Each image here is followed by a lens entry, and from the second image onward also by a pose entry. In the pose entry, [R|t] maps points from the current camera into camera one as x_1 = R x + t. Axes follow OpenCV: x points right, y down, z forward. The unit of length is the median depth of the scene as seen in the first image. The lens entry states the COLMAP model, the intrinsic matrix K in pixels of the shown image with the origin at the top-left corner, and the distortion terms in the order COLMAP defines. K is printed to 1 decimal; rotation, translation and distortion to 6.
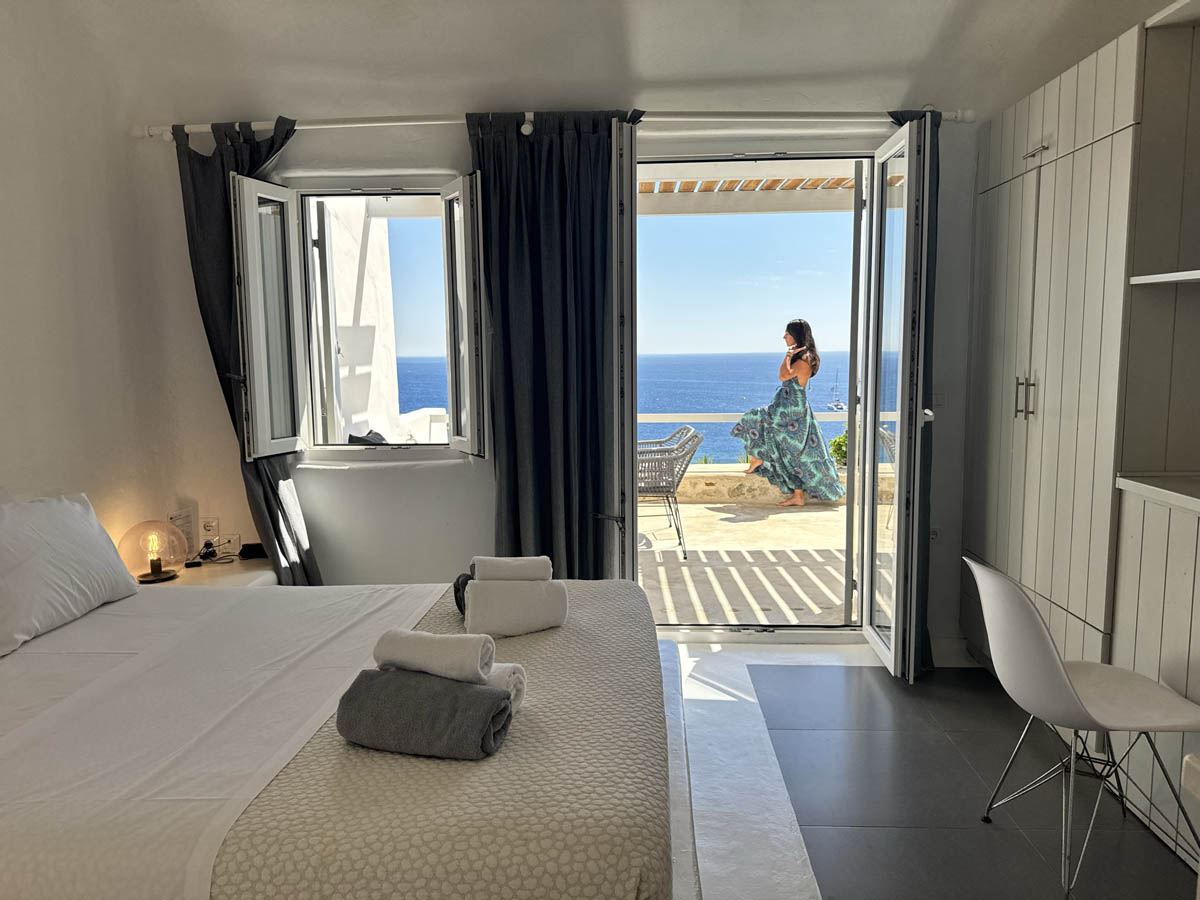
lens RADIAL K [[880.7, 0, 594.8], [0, 880.7, 451.5], [0, 0, 1]] dist [0.081398, -0.124620]
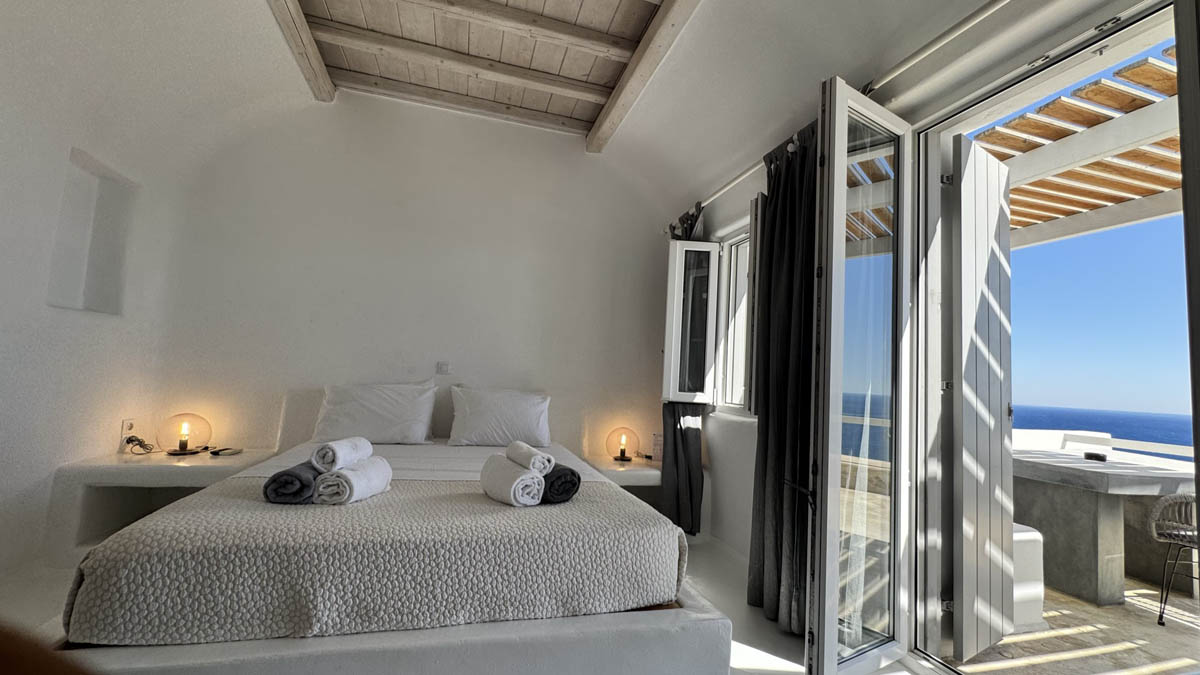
lens RADIAL K [[485.4, 0, 597.5], [0, 485.4, 339.5], [0, 0, 1]] dist [0.000815, 0.000365]
pose [[0.320010, -0.052020, -0.945985, 0.488511], [-0.173117, 0.978470, -0.112369, 0.021865], [0.931463, 0.199725, 0.304115, 0.631478]]
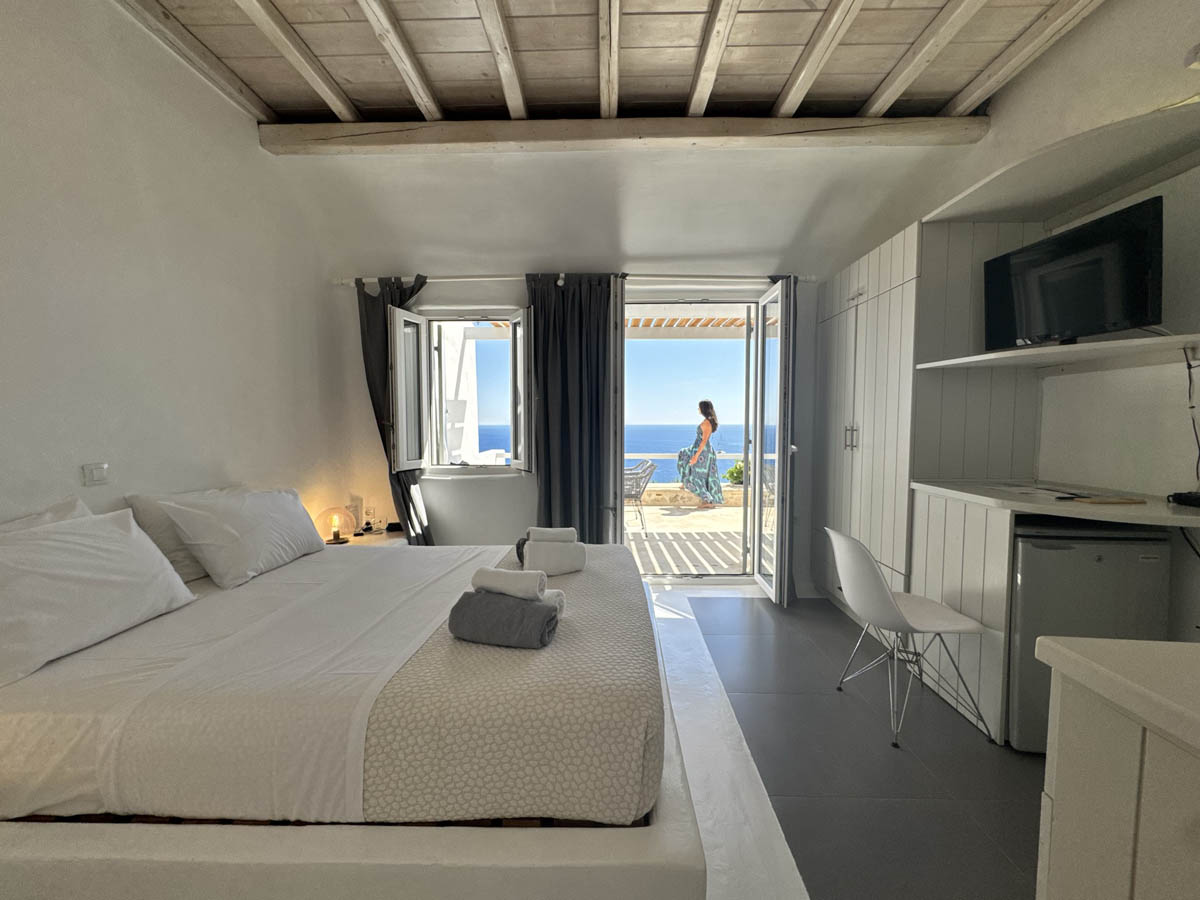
lens RADIAL K [[498.8, 0, 594.8], [0, 498.8, 452.9], [0, 0, 1]] dist [-0.000254, 0.000562]
pose [[0.999810, 0.007909, 0.017822, -0.025864], [-0.006870, 0.998314, -0.057644, 0.026229], [-0.018248, 0.057511, 0.998178, 0.049175]]
